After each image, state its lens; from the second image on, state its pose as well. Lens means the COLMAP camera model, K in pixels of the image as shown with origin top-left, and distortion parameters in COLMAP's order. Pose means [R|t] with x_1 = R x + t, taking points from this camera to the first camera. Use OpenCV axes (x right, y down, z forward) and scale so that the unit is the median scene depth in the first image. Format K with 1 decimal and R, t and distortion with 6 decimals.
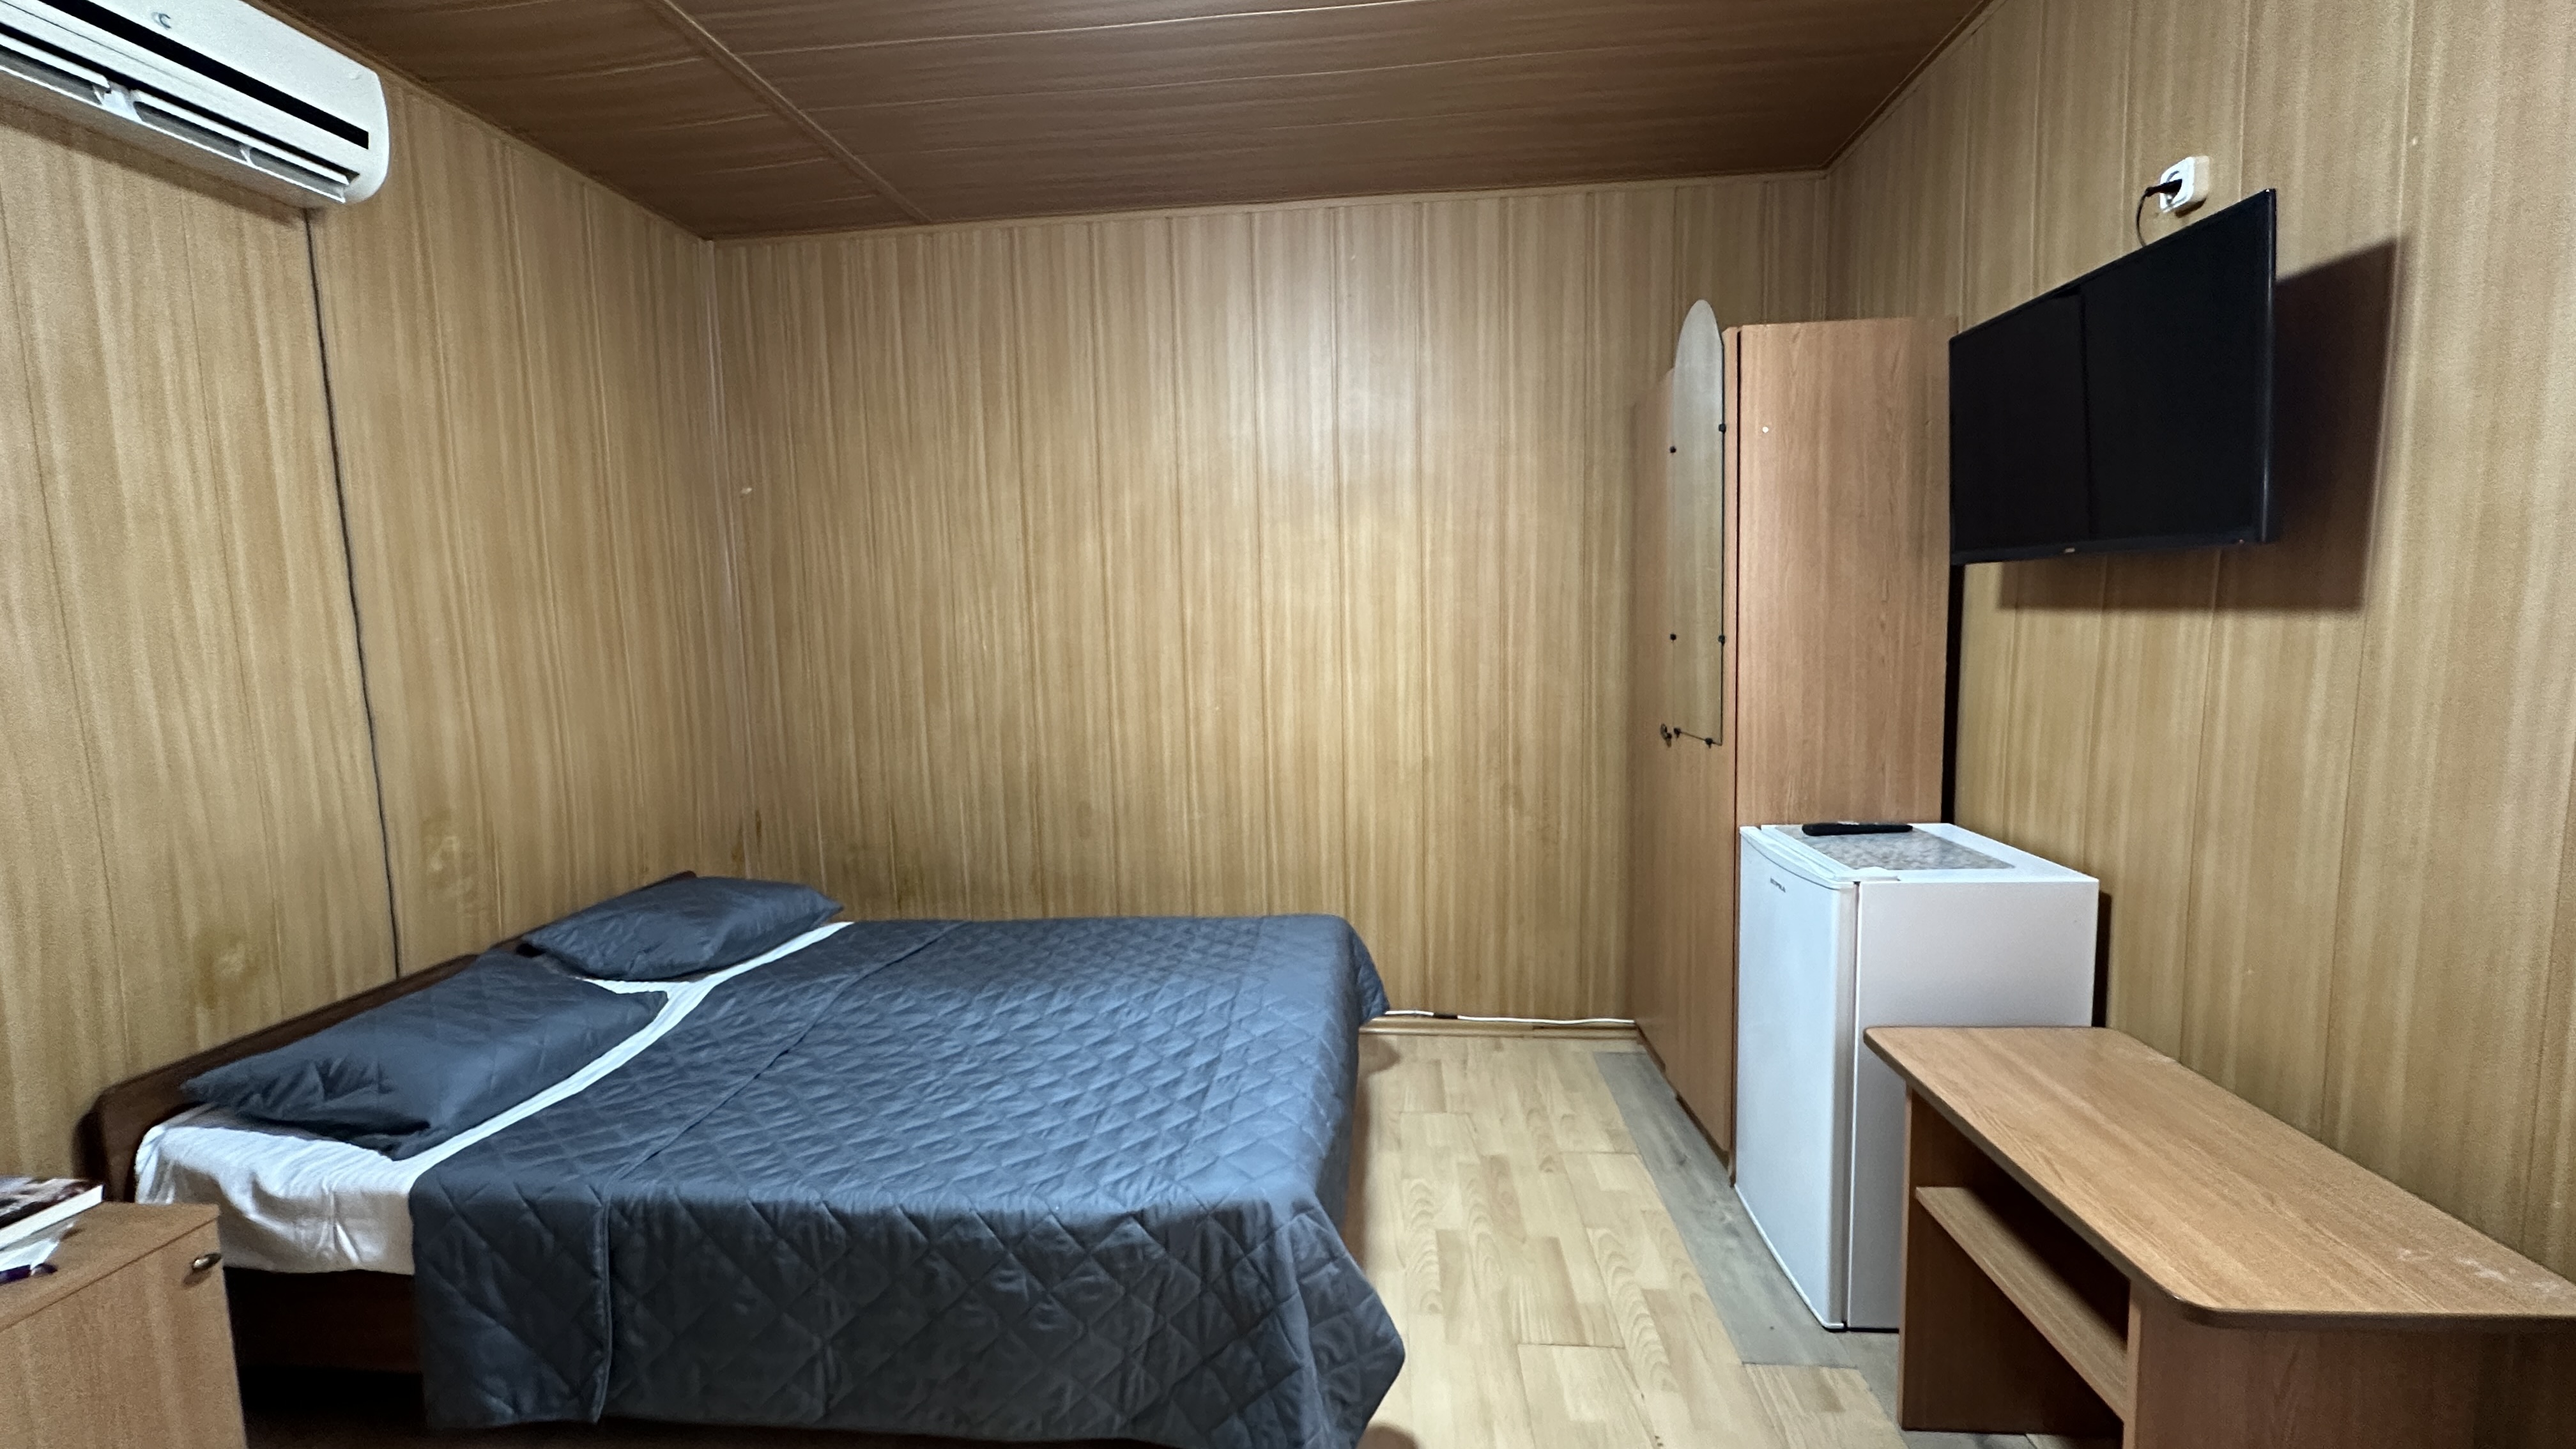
lens RADIAL K [[1029.7, 0, 1286.2], [0, 1029.7, 729.9], [0, 0, 1]] dist [-0.002596, 0.003581]
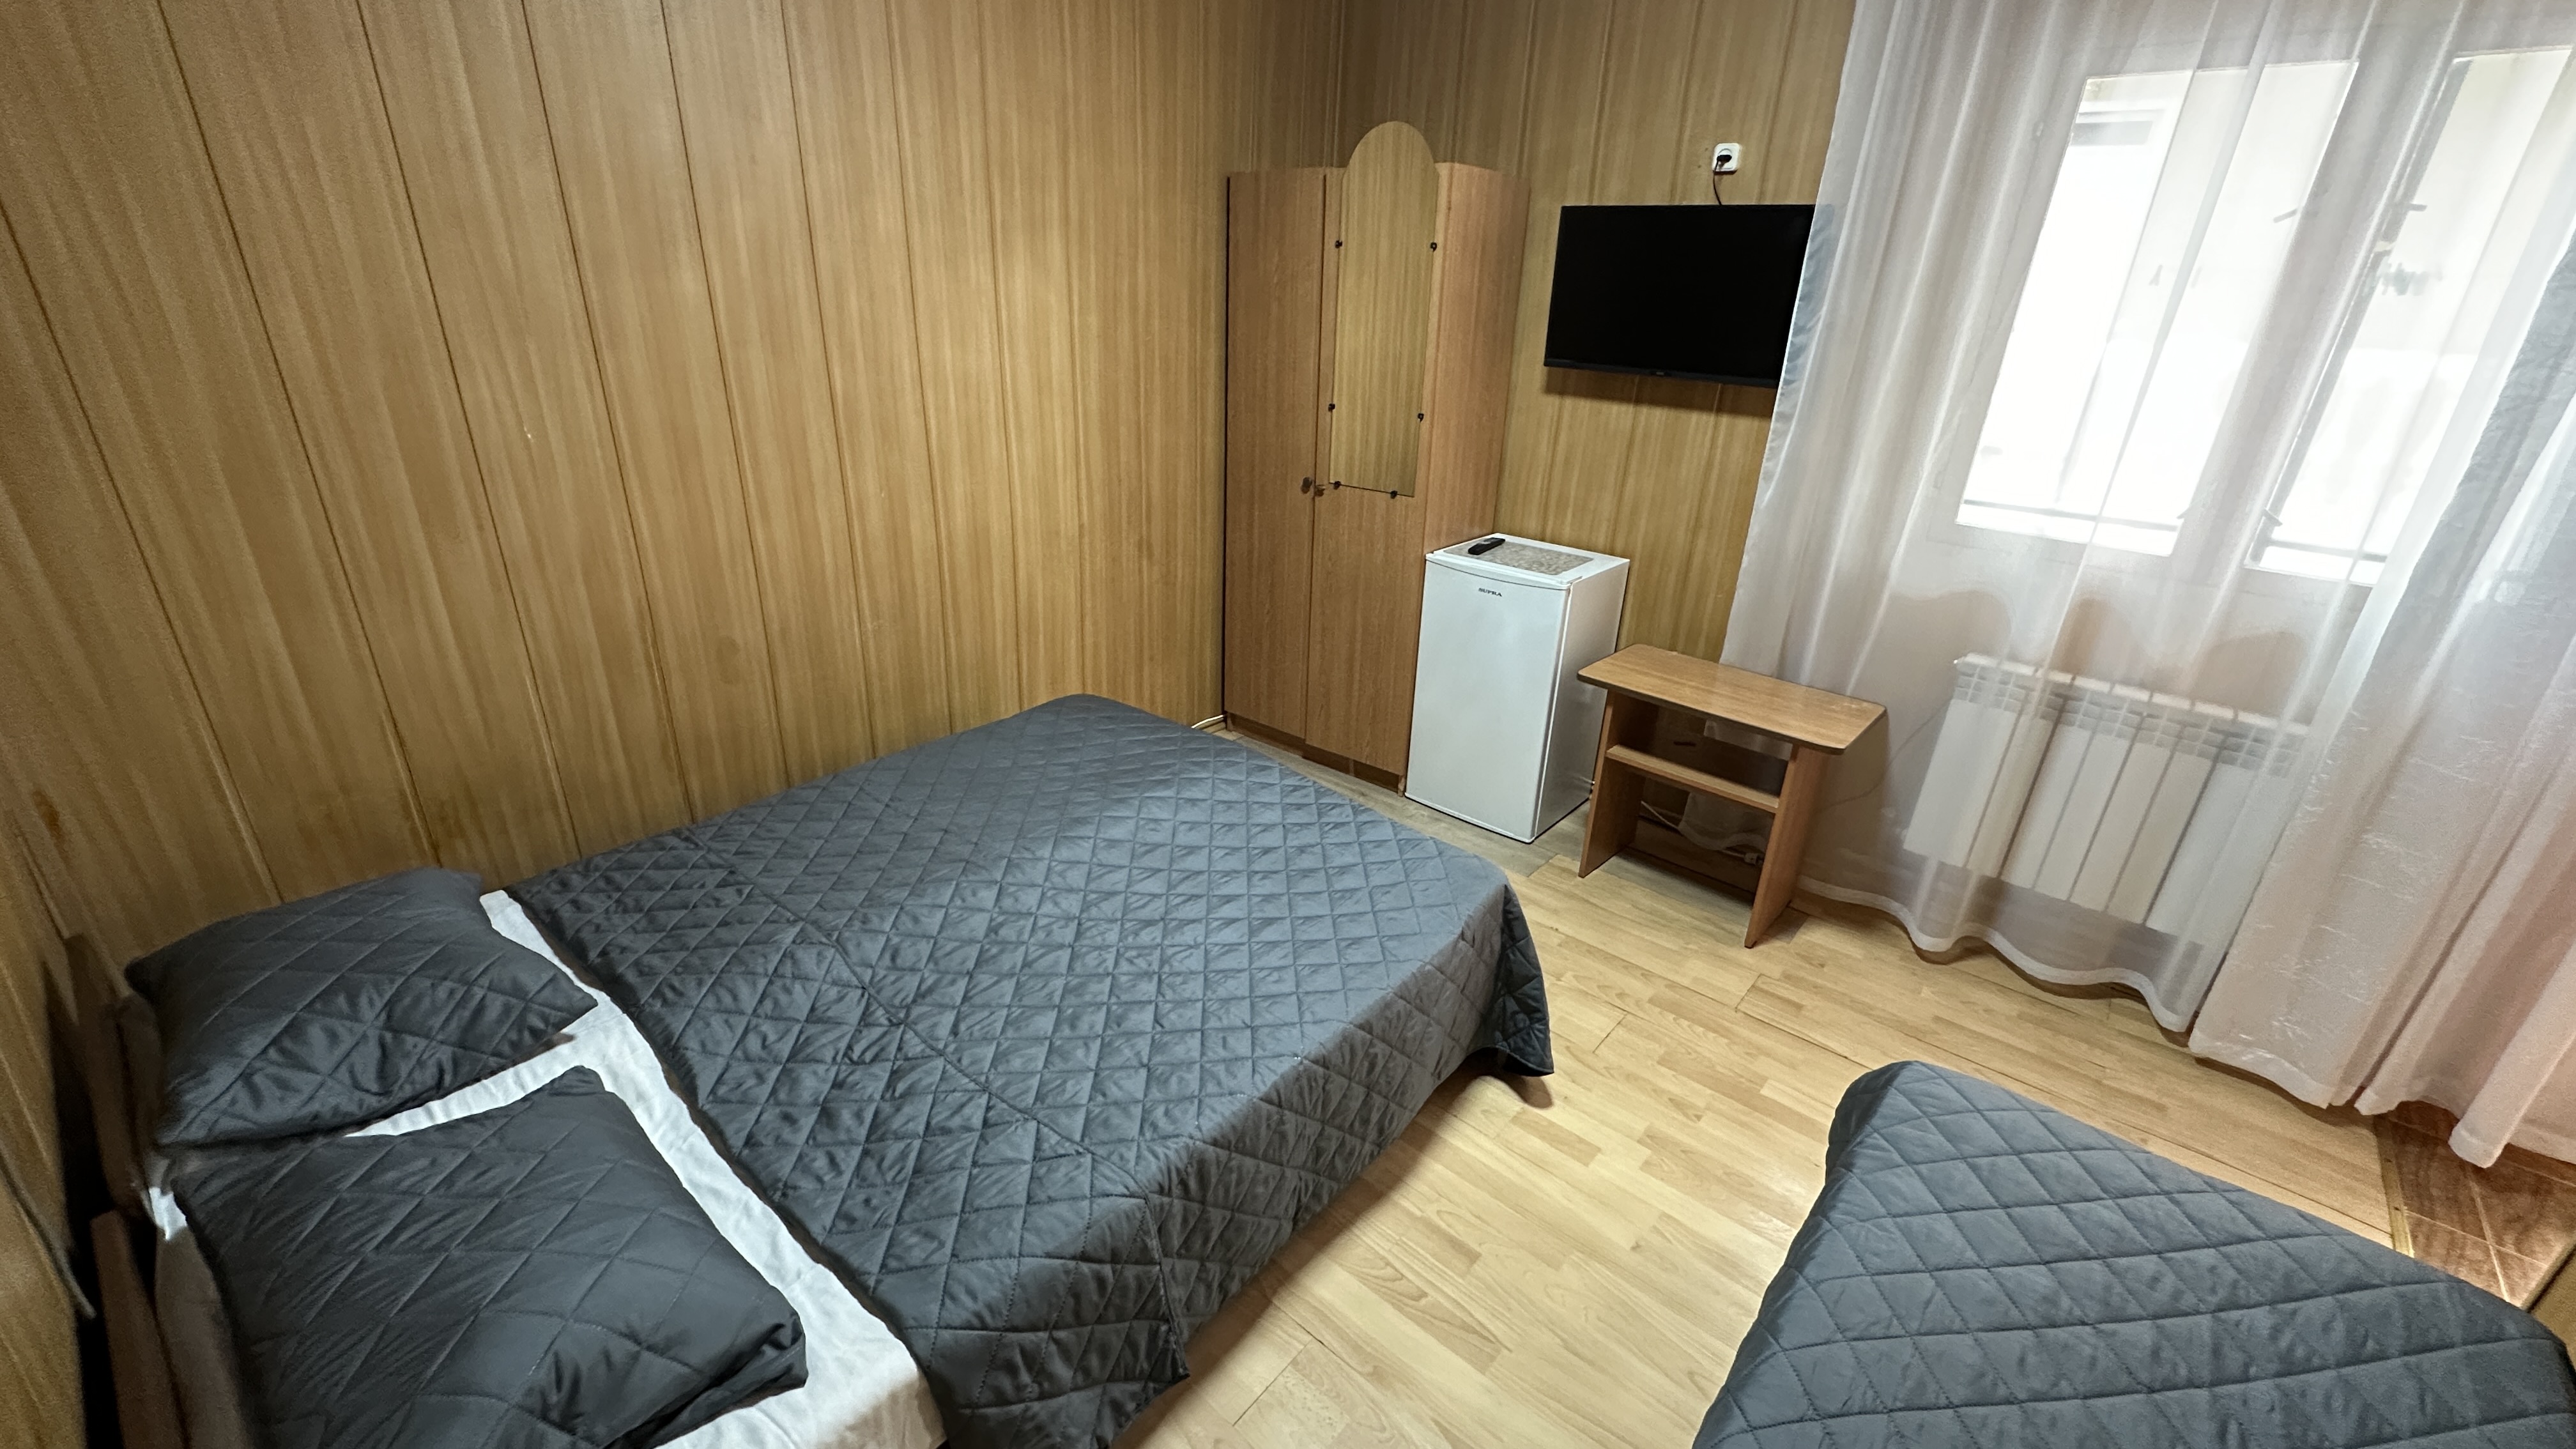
lens RADIAL K [[1029.7, 0, 1280.5], [0, 1029.7, 718.3], [0, 0, 1]] dist [-0.002596, 0.003581]
pose [[0.582668, -0.270199, 0.766479, -0.794337], [0.039378, 0.951394, 0.305450, -0.127545], [-0.811756, -0.147794, 0.564986, 0.328283]]
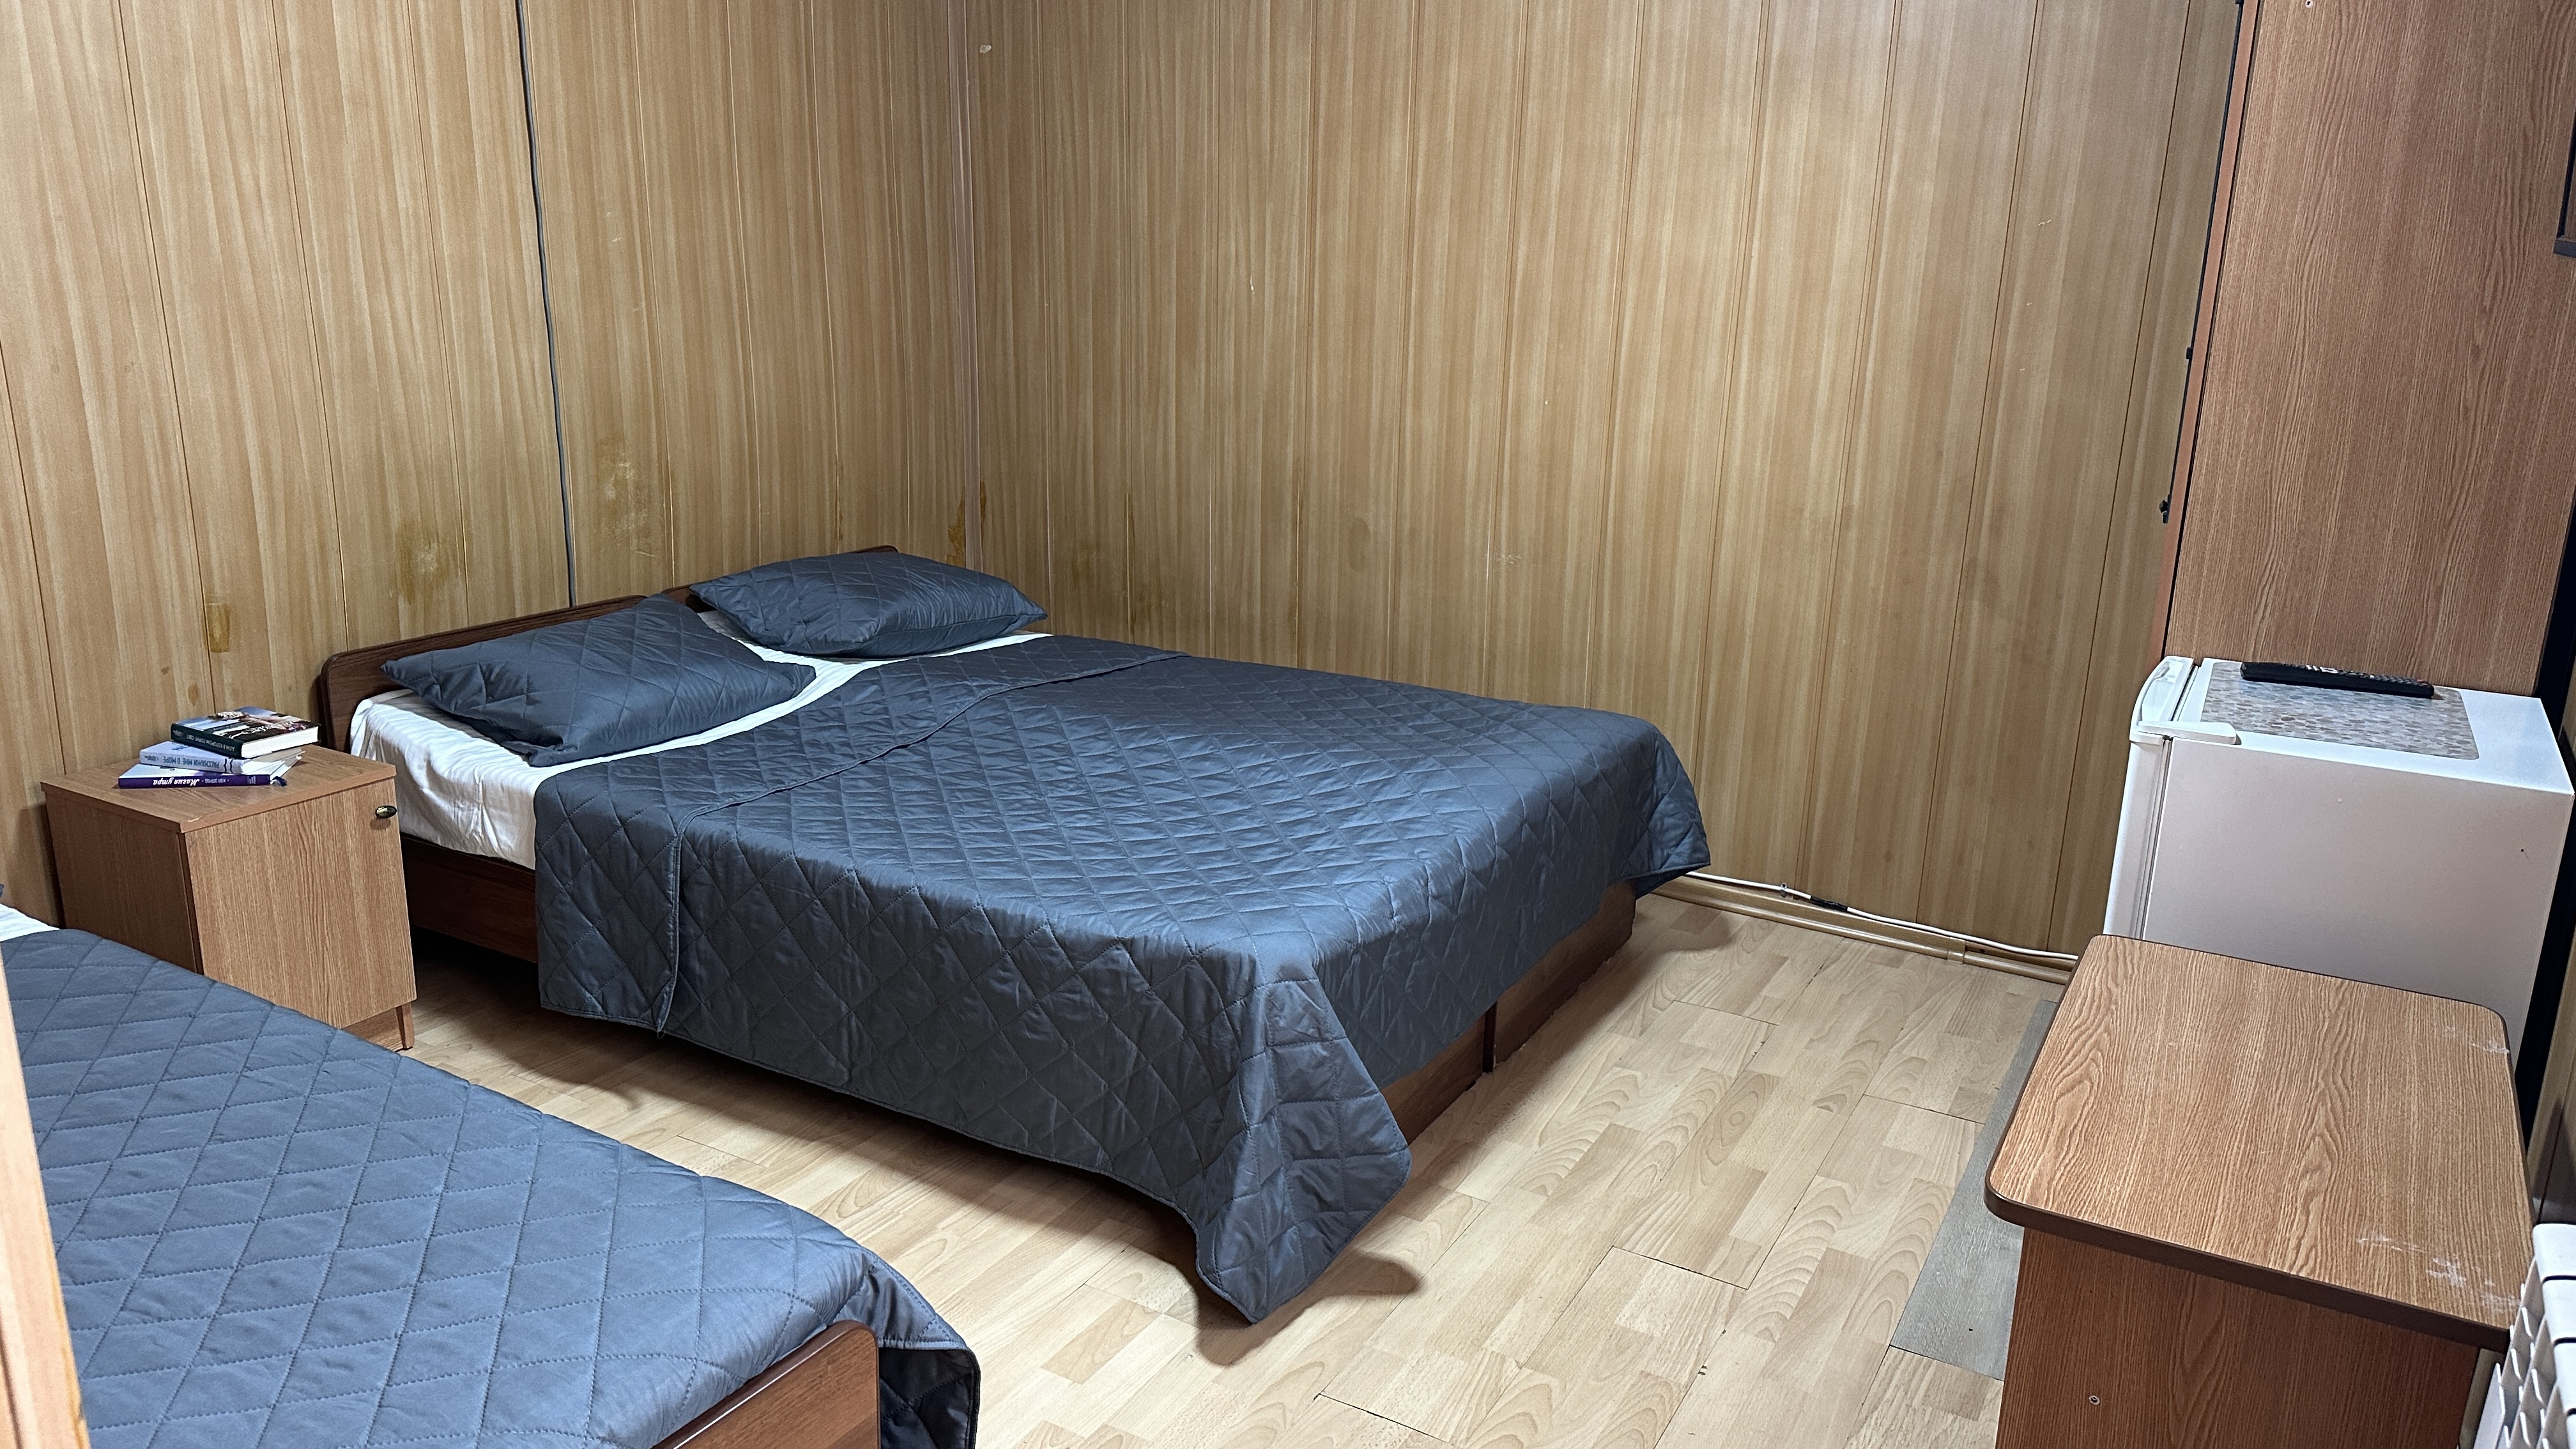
lens RADIAL K [[1821.5, 0, 1296.5], [0, 1821.5, 712.0], [0, 0, 1]] dist [0.082504, -0.052026]
pose [[0.909128, 0.155788, -0.386286, 0.390529], [-0.094644, 0.980424, 0.172657, -0.017772], [0.405622, -0.120408, 0.906075, -0.258724]]
